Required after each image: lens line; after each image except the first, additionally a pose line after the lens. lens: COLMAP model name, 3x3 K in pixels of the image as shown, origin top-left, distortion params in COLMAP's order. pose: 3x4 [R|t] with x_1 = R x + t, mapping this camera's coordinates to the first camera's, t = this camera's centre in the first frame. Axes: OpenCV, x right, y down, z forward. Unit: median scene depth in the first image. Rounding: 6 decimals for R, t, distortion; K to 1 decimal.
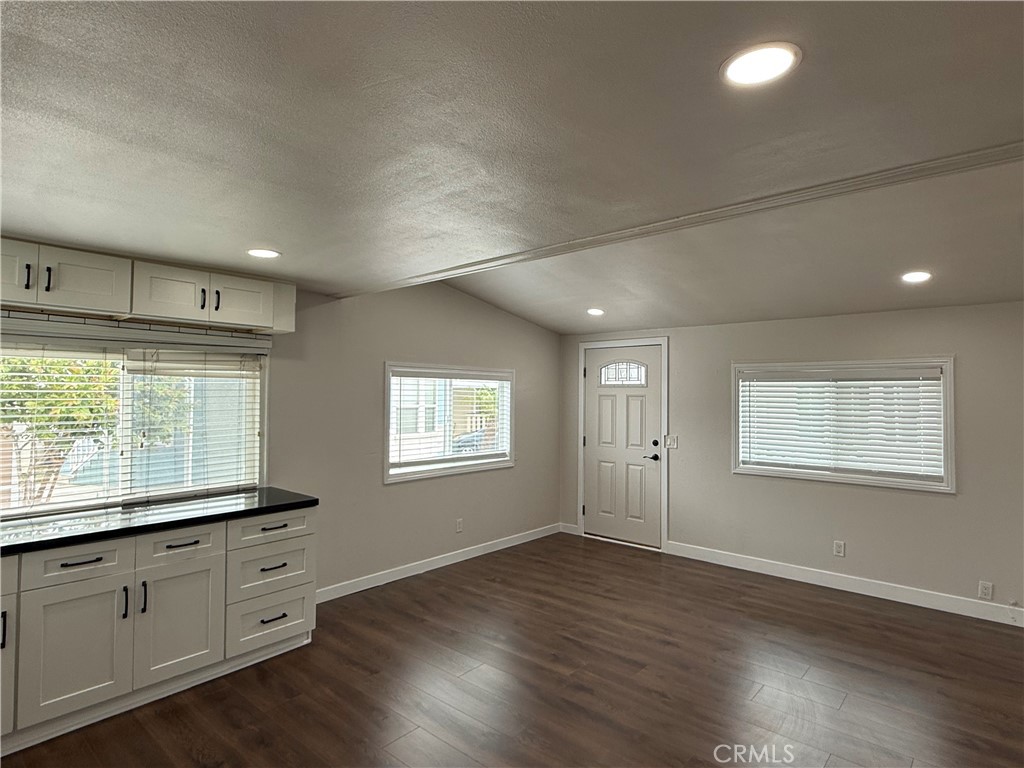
lens RADIAL K [[557.5, 0, 515.4], [0, 557.5, 382.3], [0, 0, 1]] dist [0.002902, 0.000319]
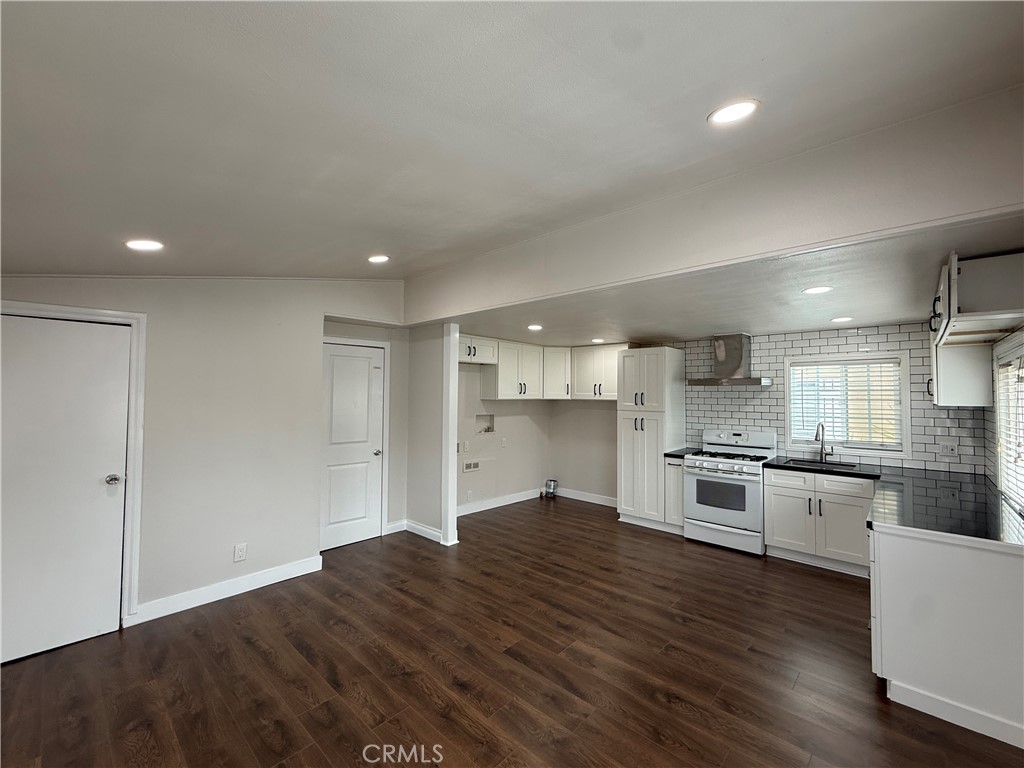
lens RADIAL K [[425.7, 0, 514.1], [0, 425.7, 383.0], [0, 0, 1]] dist [-0.002528, 0.000153]
pose [[-0.999226, -0.010957, 0.037774, 0.124263], [-0.012892, 0.998596, -0.051374, 0.024271], [-0.037158, -0.051822, -0.997965, 1.198073]]
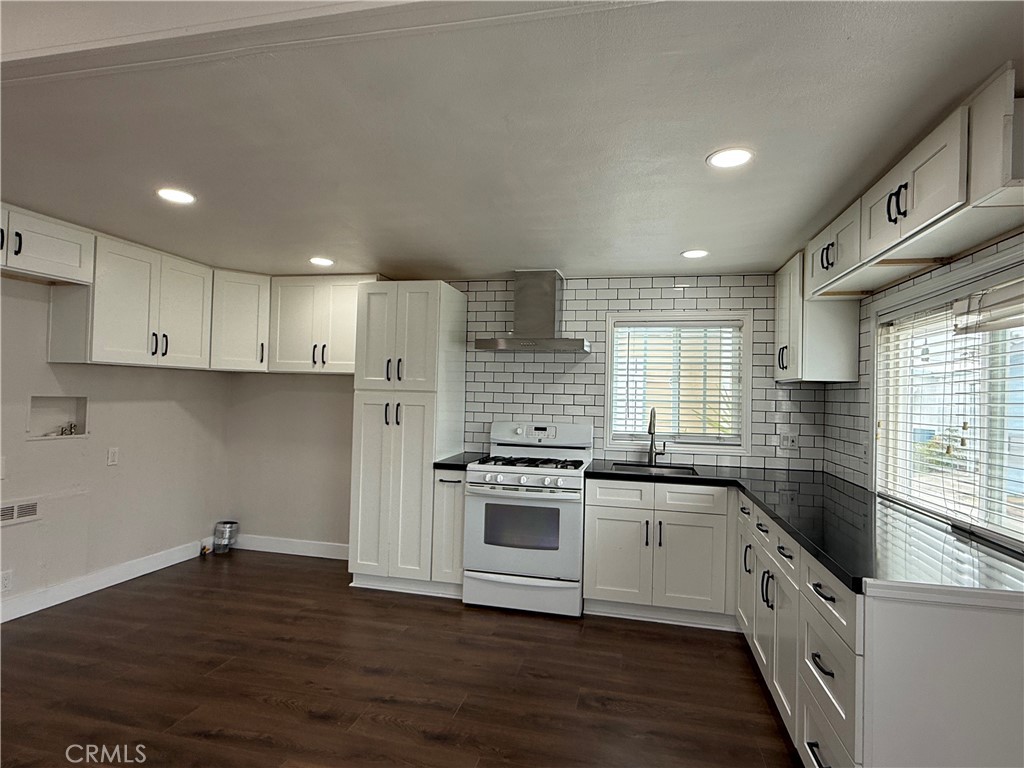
lens RADIAL K [[553.2, 0, 512.0], [0, 553.2, 384.0], [0, 0, 1]] dist [-0.000262, -0.000048]
pose [[-0.883803, -0.036297, -0.466450, 0.069208], [-0.019388, 0.998971, -0.041000, 0.055103], [0.467458, -0.027192, -0.883597, 0.894893]]
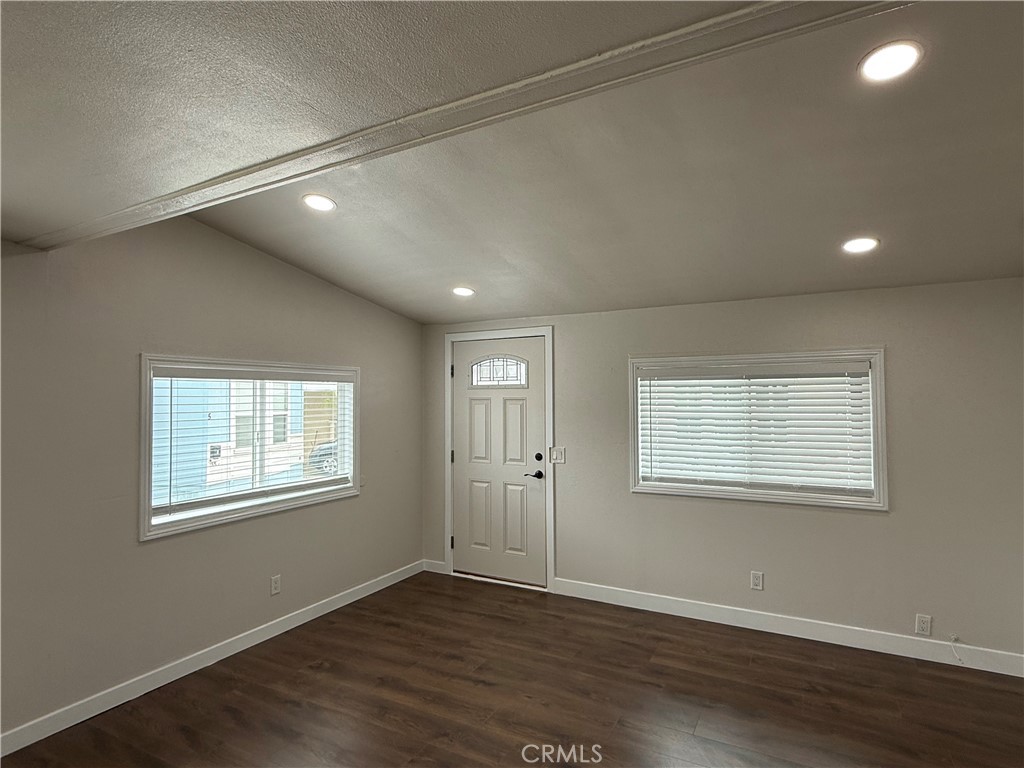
lens RADIAL K [[553.2, 0, 512.0], [0, 553.2, 384.0], [0, 0, 1]] dist [-0.000262, -0.000048]
pose [[0.977335, -0.009439, 0.211486, 0.051152], [0.009697, 0.999953, -0.000182, 0.002853], [-0.211475, 0.002229, 0.977381, 0.259184]]
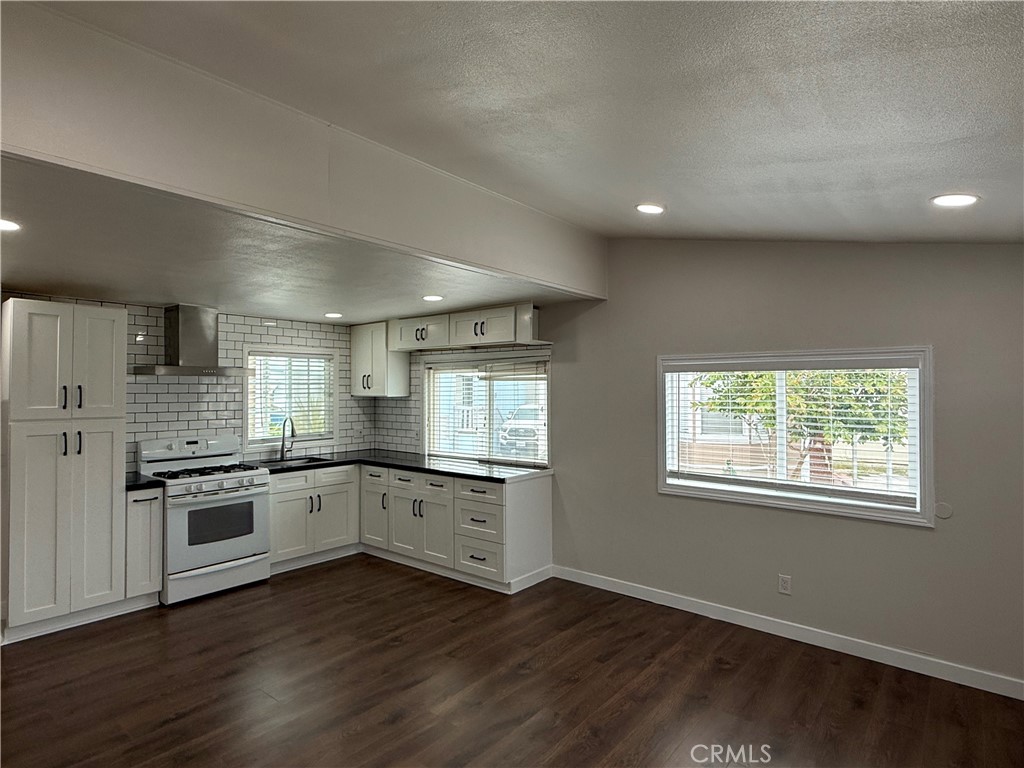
lens RADIAL K [[559.0, 0, 506.9], [0, 559.0, 382.4], [0, 0, 1]] dist [-0.000401, -0.000720]
pose [[0.015310, -0.018379, -0.999714, 0.623269], [0.025822, 0.999505, -0.017980, 0.014439], [0.999549, -0.025539, 0.015777, 0.703009]]
